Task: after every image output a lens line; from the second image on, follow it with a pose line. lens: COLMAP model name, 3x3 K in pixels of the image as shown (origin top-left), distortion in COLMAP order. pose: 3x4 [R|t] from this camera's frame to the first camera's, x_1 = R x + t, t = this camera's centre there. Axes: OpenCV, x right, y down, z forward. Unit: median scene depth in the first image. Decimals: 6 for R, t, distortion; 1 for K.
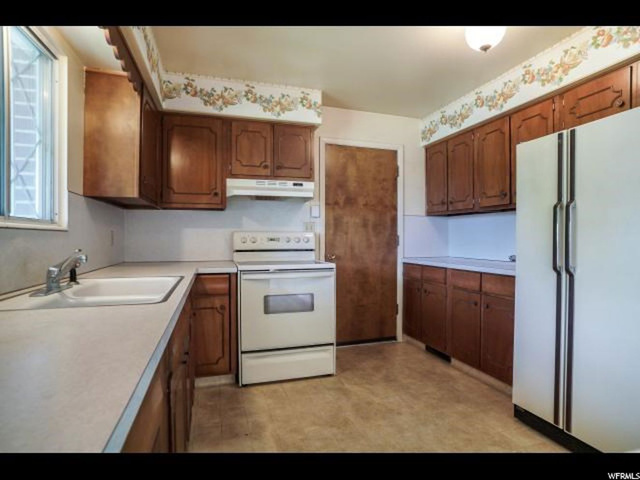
lens RADIAL K [[337.6, 0, 318.2], [0, 337.6, 241.3], [0, 0, 1]] dist [-0.079280, 0.051257]
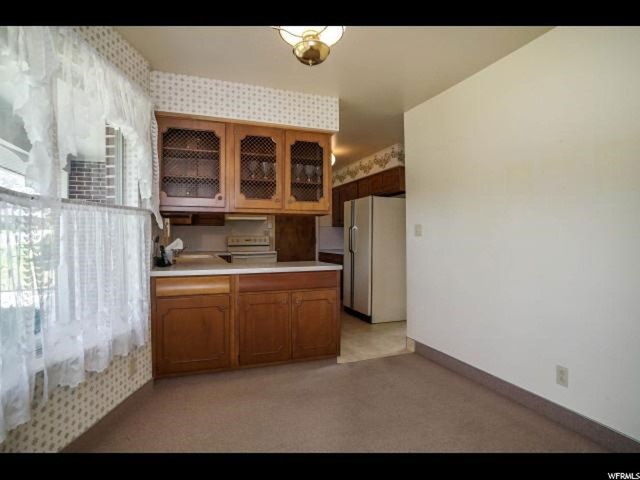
lens RADIAL K [[337.6, 0, 318.2], [0, 337.6, 241.3], [0, 0, 1]] dist [-0.079280, 0.051257]
pose [[0.998275, -0.004957, 0.058507, 0.177064], [0.004806, 0.999985, 0.002715, -0.002305], [-0.058519, -0.002429, 0.998283, -1.078288]]
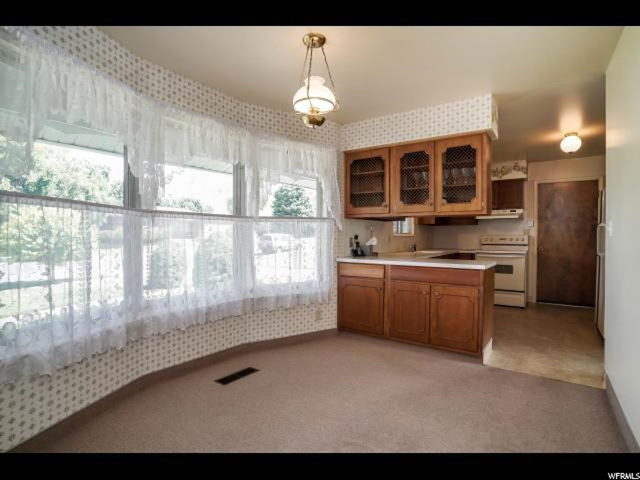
lens RADIAL K [[337.6, 0, 318.2], [0, 337.6, 241.3], [0, 0, 1]] dist [-0.079280, 0.051257]
pose [[0.602210, 0.013691, -0.798220, 0.800473], [-0.008469, 0.999906, 0.010761, -0.004732], [0.798293, 0.000280, 0.602270, -1.062980]]
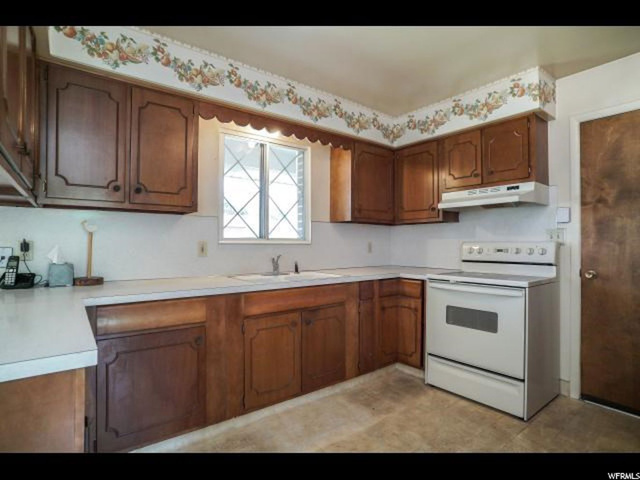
lens RADIAL K [[337.6, 0, 318.2], [0, 337.6, 241.3], [0, 0, 1]] dist [-0.079280, 0.051257]
pose [[0.354378, -0.003308, -0.935097, 0.568146], [-0.007577, 0.999951, -0.006408, -0.021636], [0.935072, 0.009356, 0.354335, 0.232658]]
